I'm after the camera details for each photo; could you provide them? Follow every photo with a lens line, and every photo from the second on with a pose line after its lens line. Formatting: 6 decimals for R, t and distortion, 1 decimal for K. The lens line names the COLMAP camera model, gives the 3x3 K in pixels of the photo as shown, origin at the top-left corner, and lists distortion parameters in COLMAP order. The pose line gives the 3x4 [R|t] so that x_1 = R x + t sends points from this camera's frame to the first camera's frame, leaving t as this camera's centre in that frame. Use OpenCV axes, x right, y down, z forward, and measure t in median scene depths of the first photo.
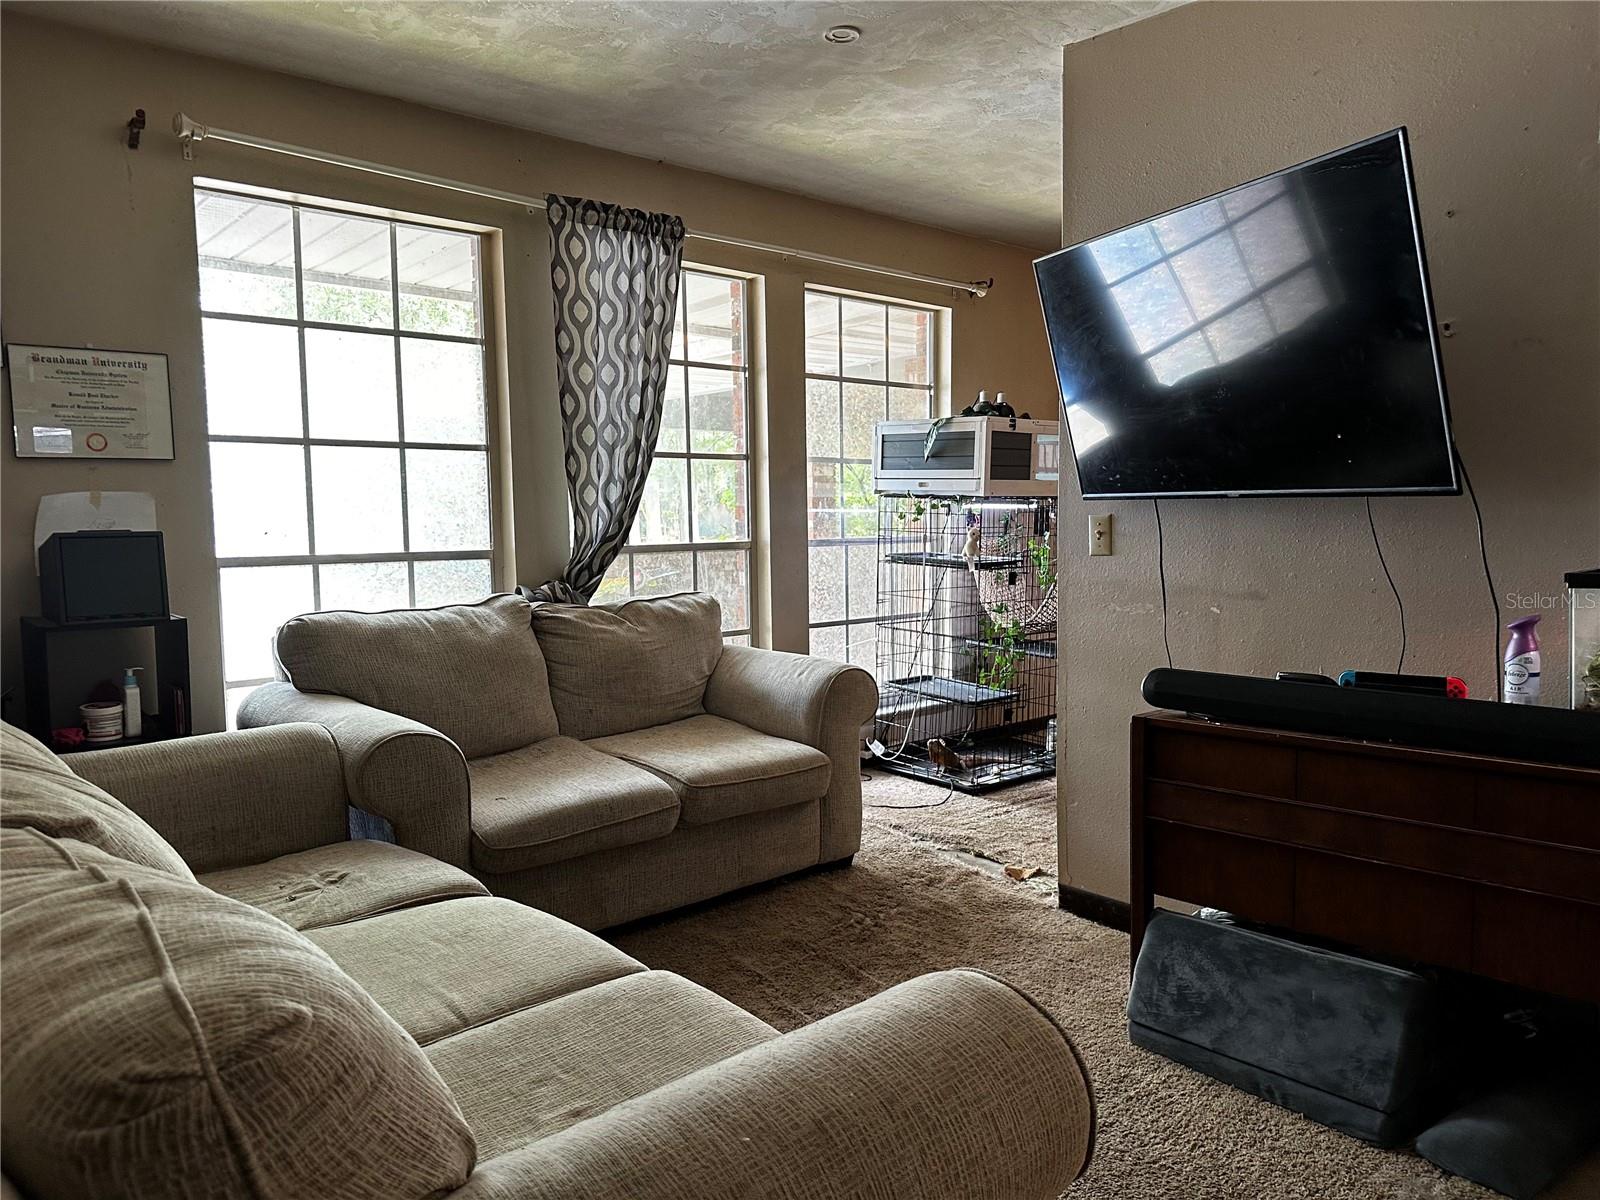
lens RADIAL K [[1113.0, 0, 799.5], [0, 1113.0, 601.9], [0, 0, 1]] dist [-0.026462, -0.008073]
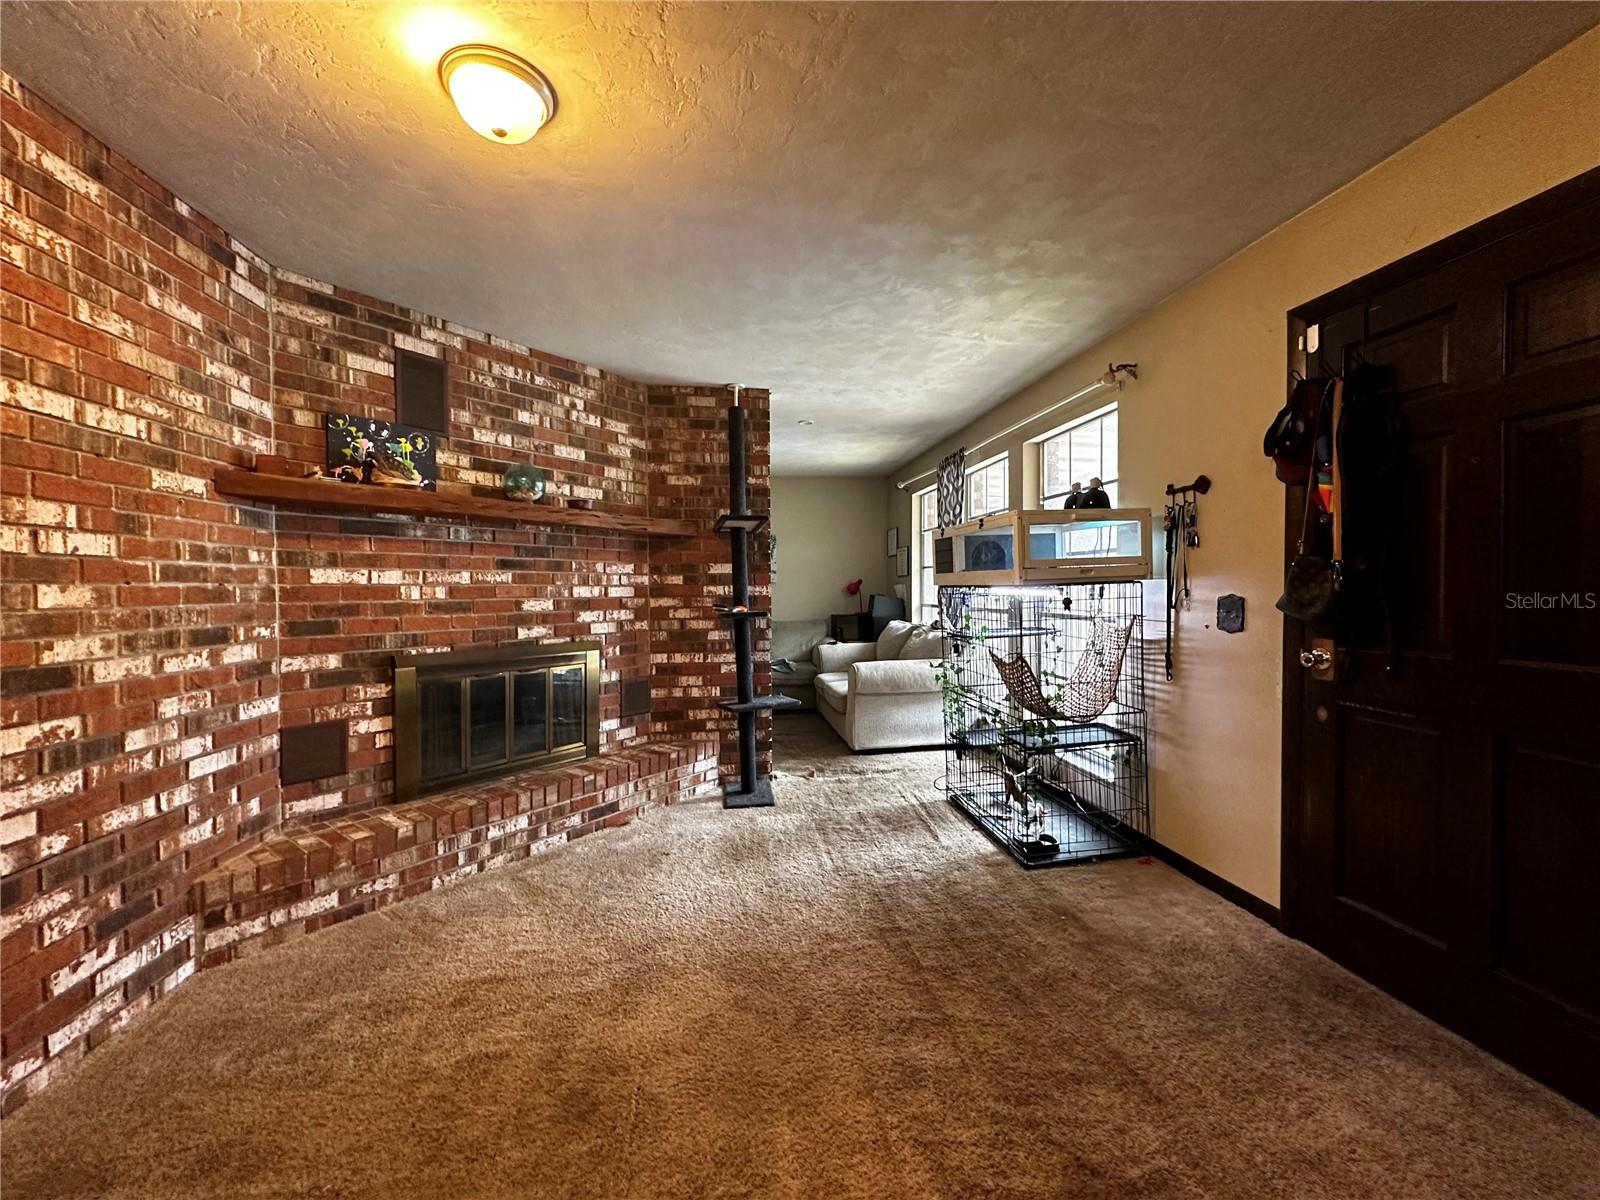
lens RADIAL K [[641.3, 0, 800.5], [0, 641.3, 596.2], [0, 0, 1]] dist [-0.013981, -0.000481]
pose [[-0.557049, 0.025295, -0.830094, 0.134287], [-0.051690, 0.996542, 0.065055, -0.017997], [0.828870, 0.079147, -0.553815, 0.184248]]
